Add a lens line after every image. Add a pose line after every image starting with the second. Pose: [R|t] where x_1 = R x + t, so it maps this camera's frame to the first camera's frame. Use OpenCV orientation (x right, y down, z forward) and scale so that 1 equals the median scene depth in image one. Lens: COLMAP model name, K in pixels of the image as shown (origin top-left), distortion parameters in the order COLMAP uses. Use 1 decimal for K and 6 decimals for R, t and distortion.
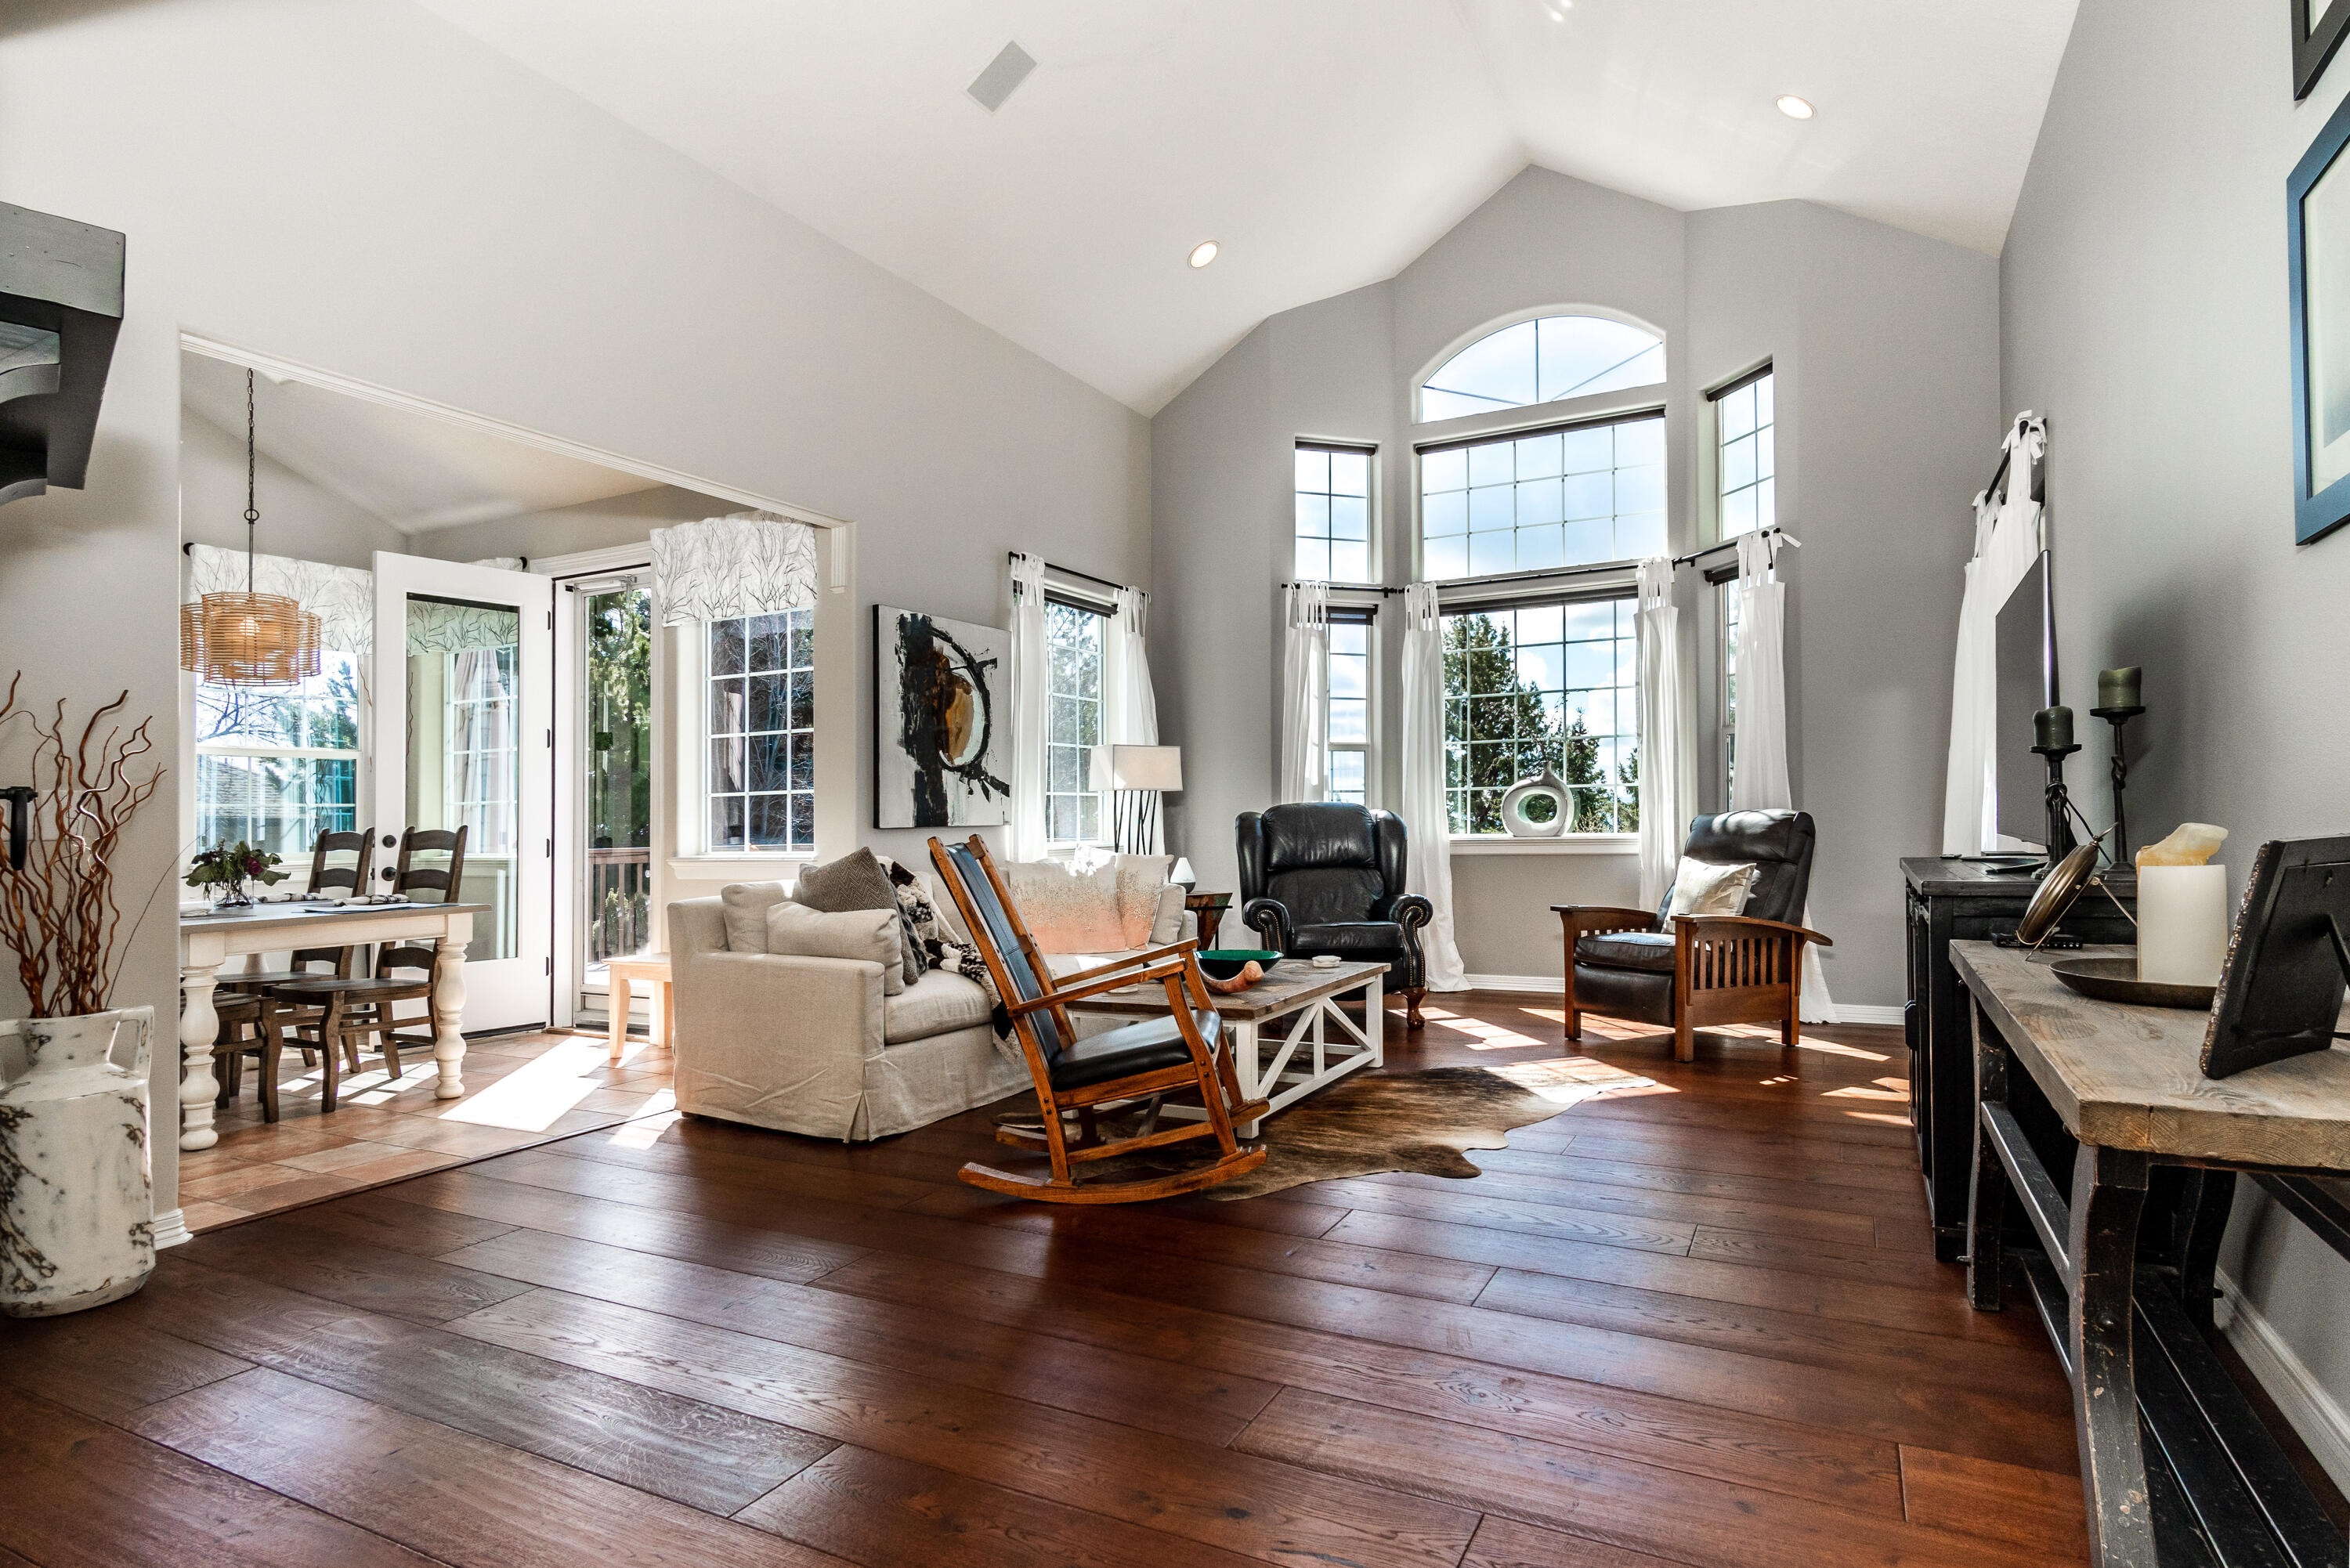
lens RADIAL K [[1239.7, 0, 1169.8], [0, 1239.7, 807.4], [0, 0, 1]] dist [0.001338, 0.001190]
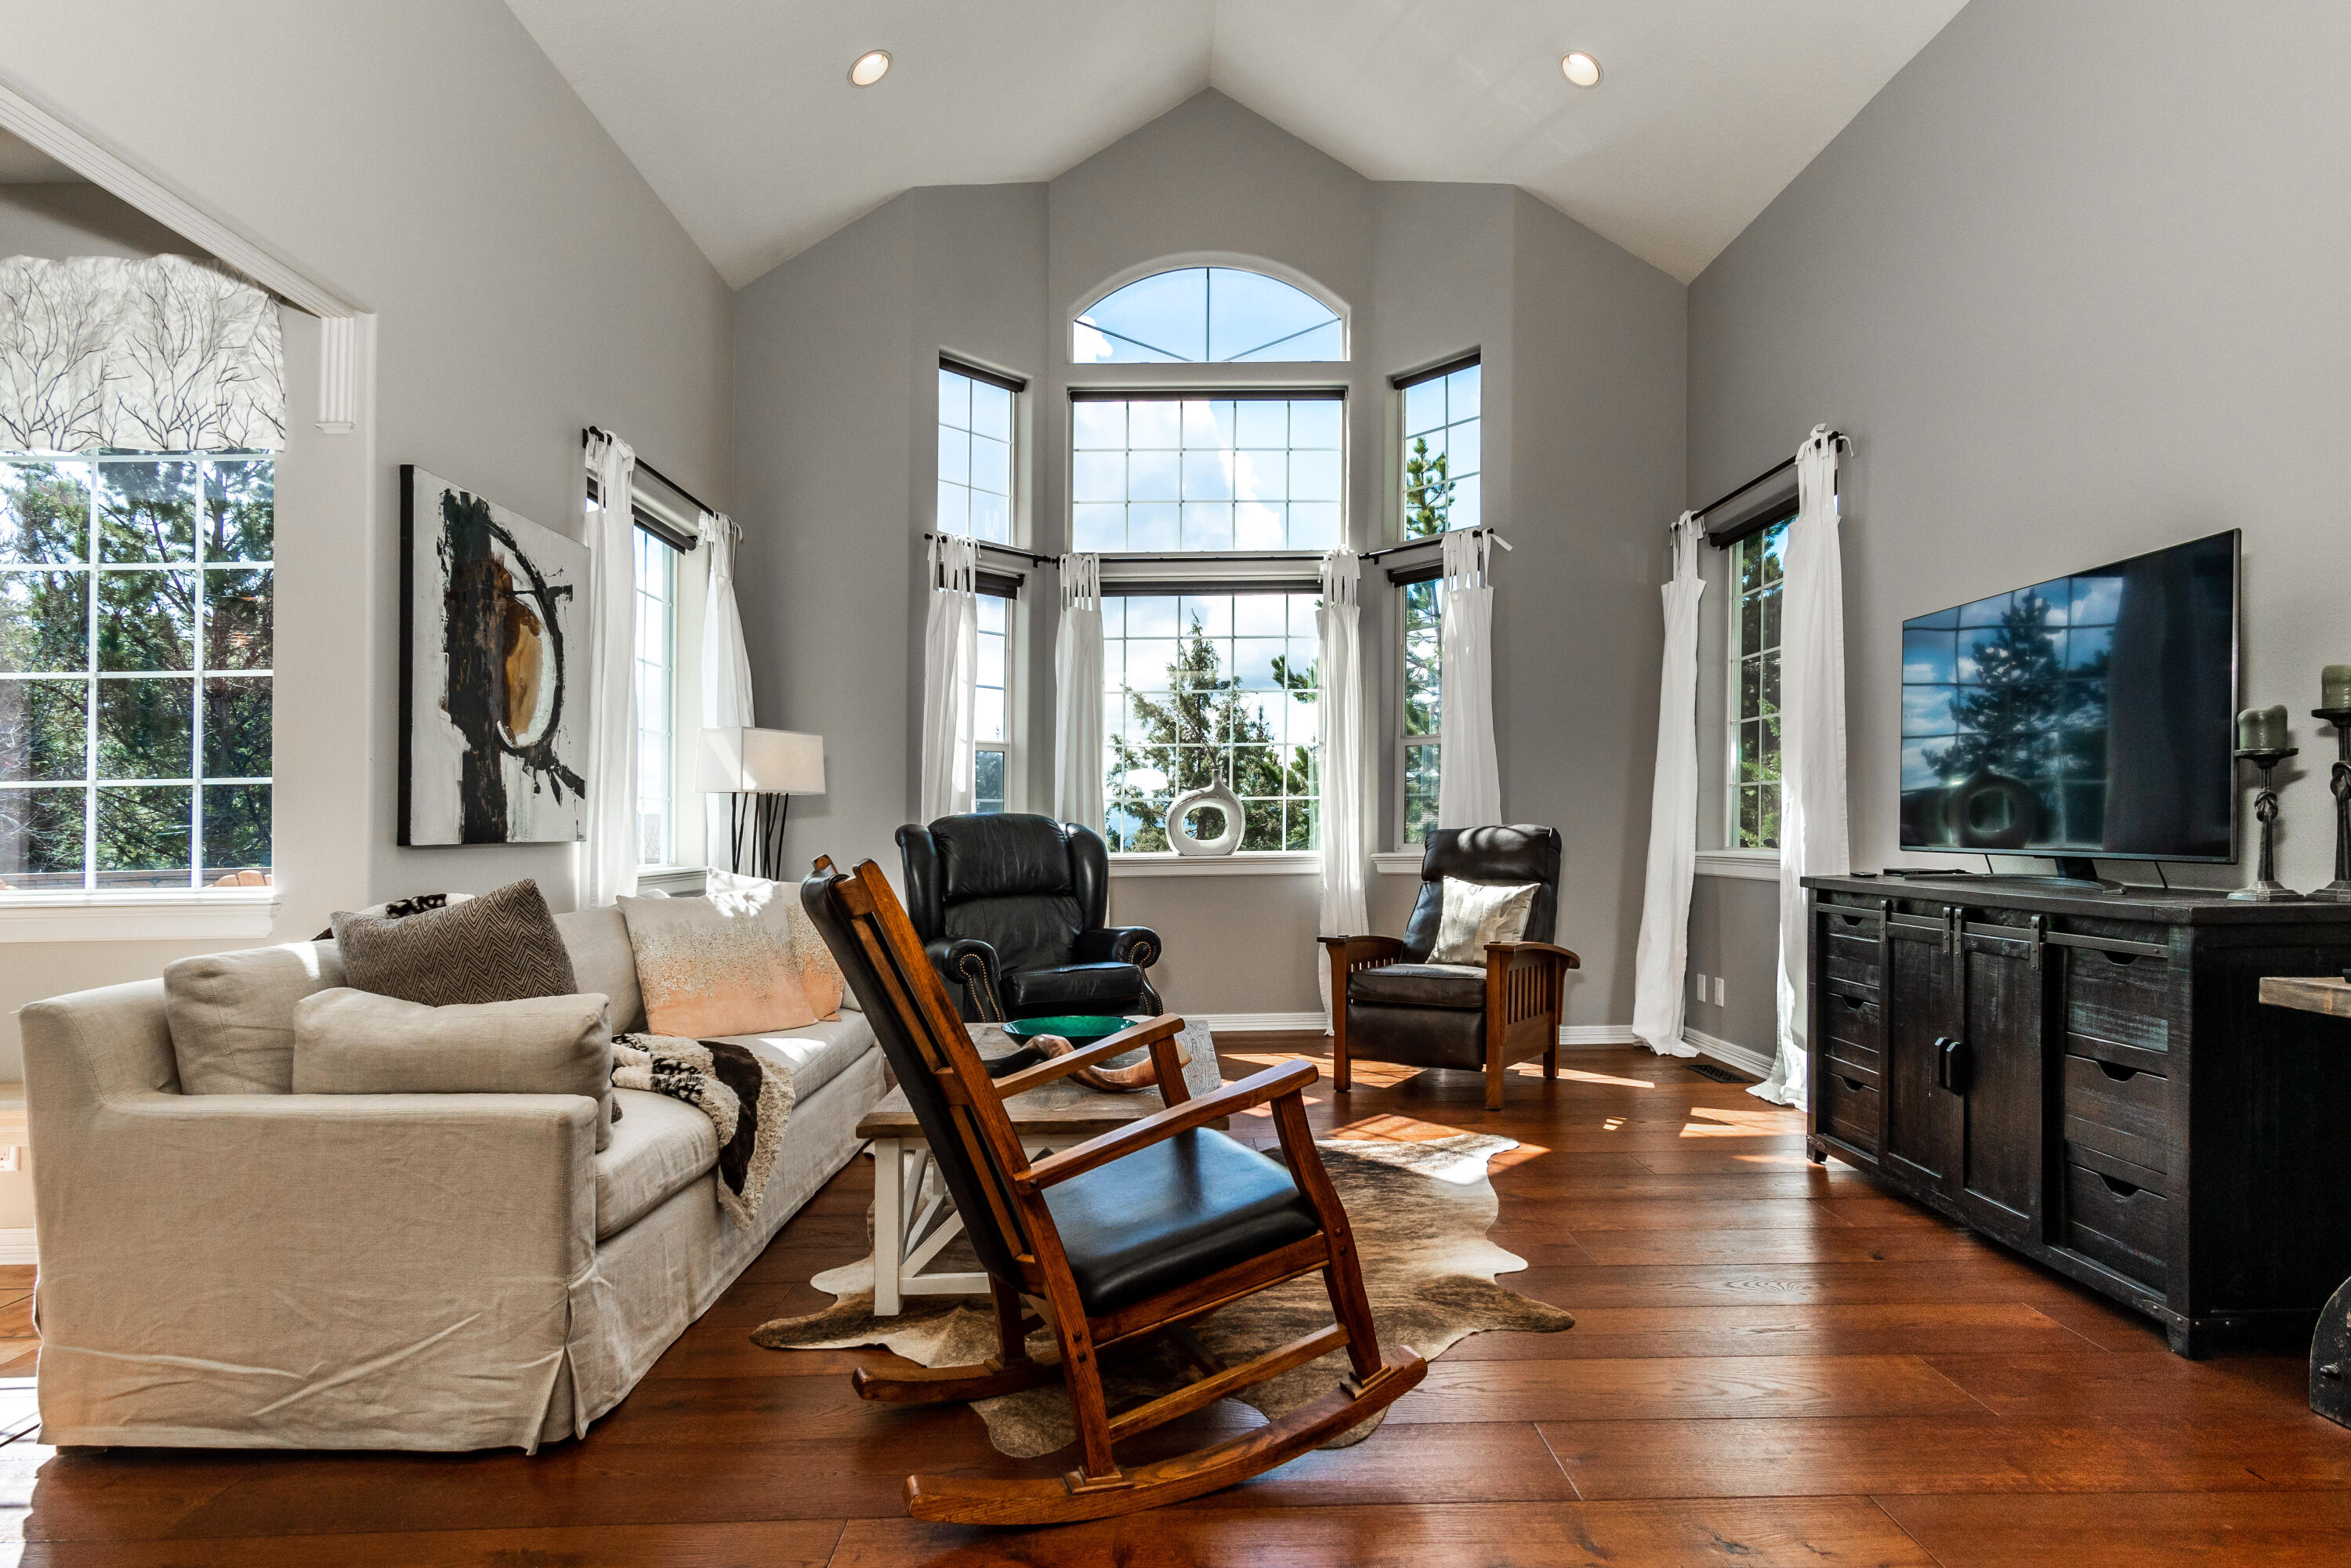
lens RADIAL K [[1265.6, 0, 1175.0], [0, 1265.6, 829.1], [0, 0, 1]] dist [0.004575, 0.001251]
pose [[0.878916, 0.005720, 0.476942, -0.187397], [-0.006759, 0.999977, 0.000463, 0.005721], [-0.476928, -0.003631, 0.878935, 0.275301]]
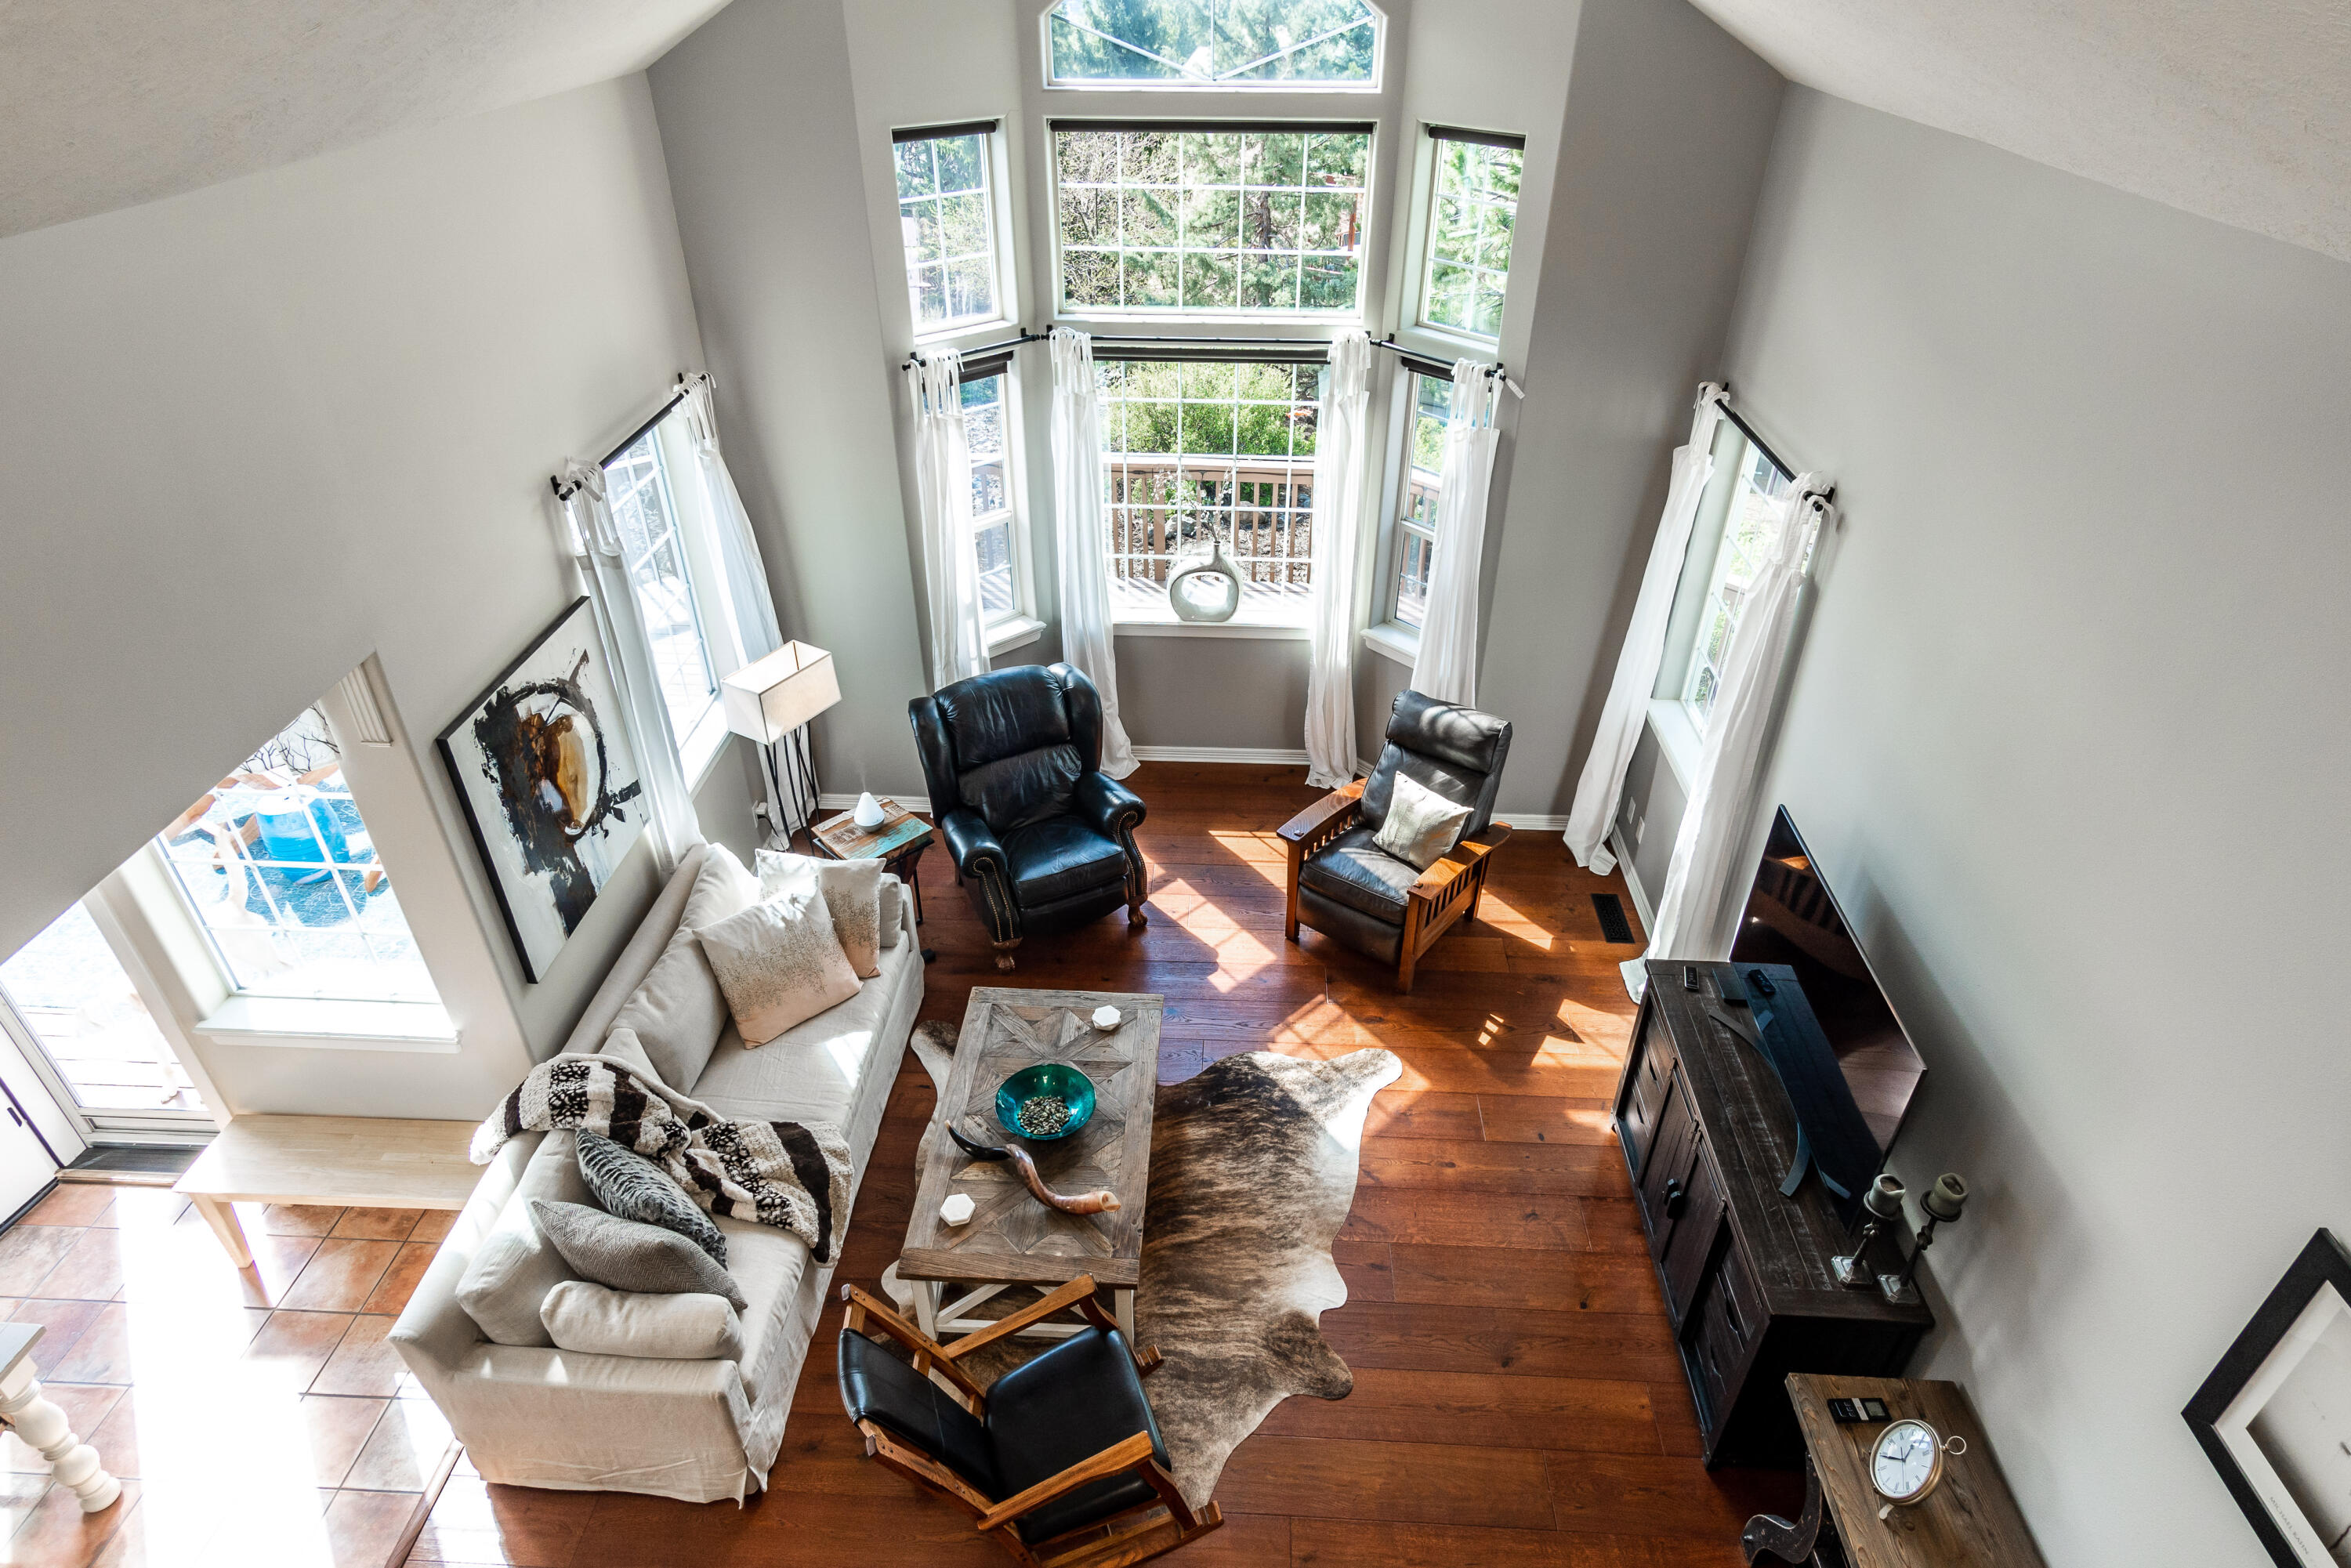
lens RADIAL K [[1287.7, 0, 1176.5], [0, 1287.7, 838.4], [0, 0, 1]] dist [0.005058, 0.000796]
pose [[0.906010, -0.238490, 0.349669, -0.121729], [-0.002802, 0.822742, 0.568408, -0.486340], [-0.423247, -0.515963, 0.744744, 0.258608]]
